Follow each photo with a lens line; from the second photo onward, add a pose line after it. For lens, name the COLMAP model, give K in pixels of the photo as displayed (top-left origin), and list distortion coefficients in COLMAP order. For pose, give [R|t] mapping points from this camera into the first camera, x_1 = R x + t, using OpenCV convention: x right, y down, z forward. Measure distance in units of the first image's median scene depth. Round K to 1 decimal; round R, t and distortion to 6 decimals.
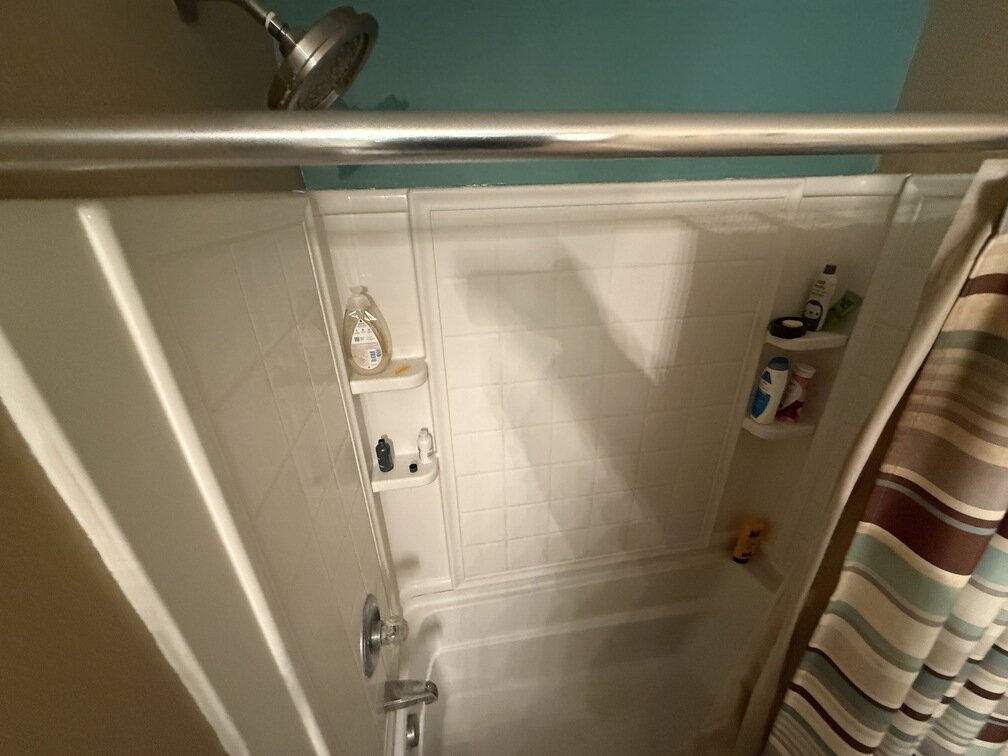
lens RADIAL K [[401.3, 0, 502.2], [0, 401.3, 381.9], [0, 0, 1]] dist [0.001449, -0.000144]
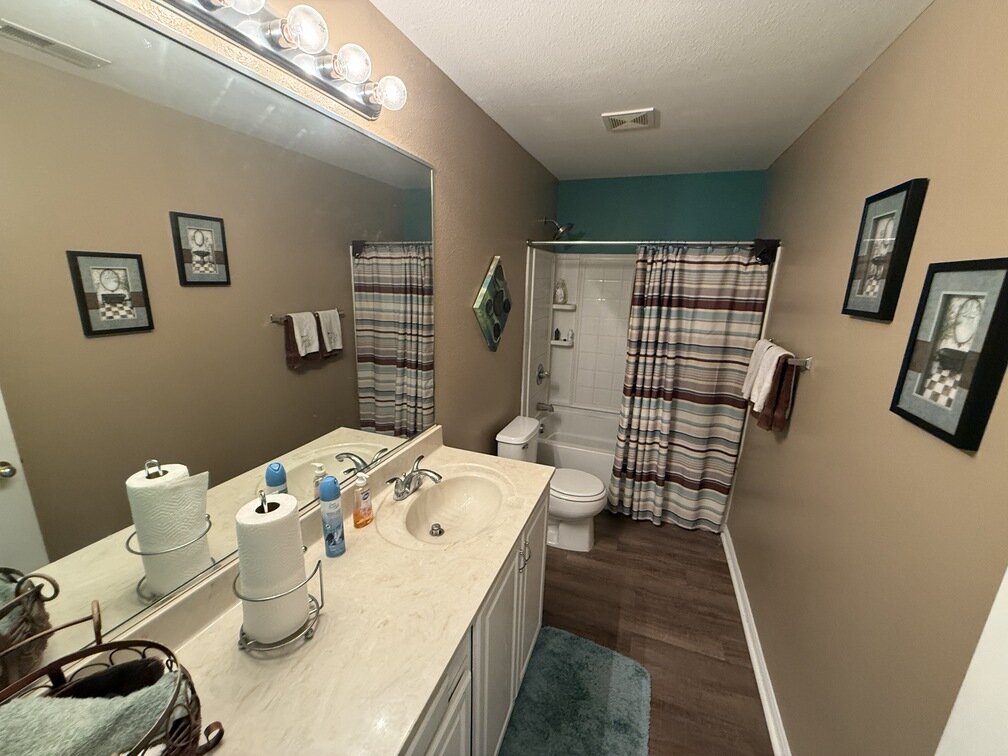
lens RADIAL K [[401.3, 0, 502.3], [0, 401.3, 374.8], [0, 0, 1]] dist [0.001449, -0.000144]
pose [[0.855002, 0.172419, -0.489126, 1.052552], [-0.270009, 0.953209, -0.135971, 1.176772], [0.442795, 0.248323, 0.861550, -2.044748]]
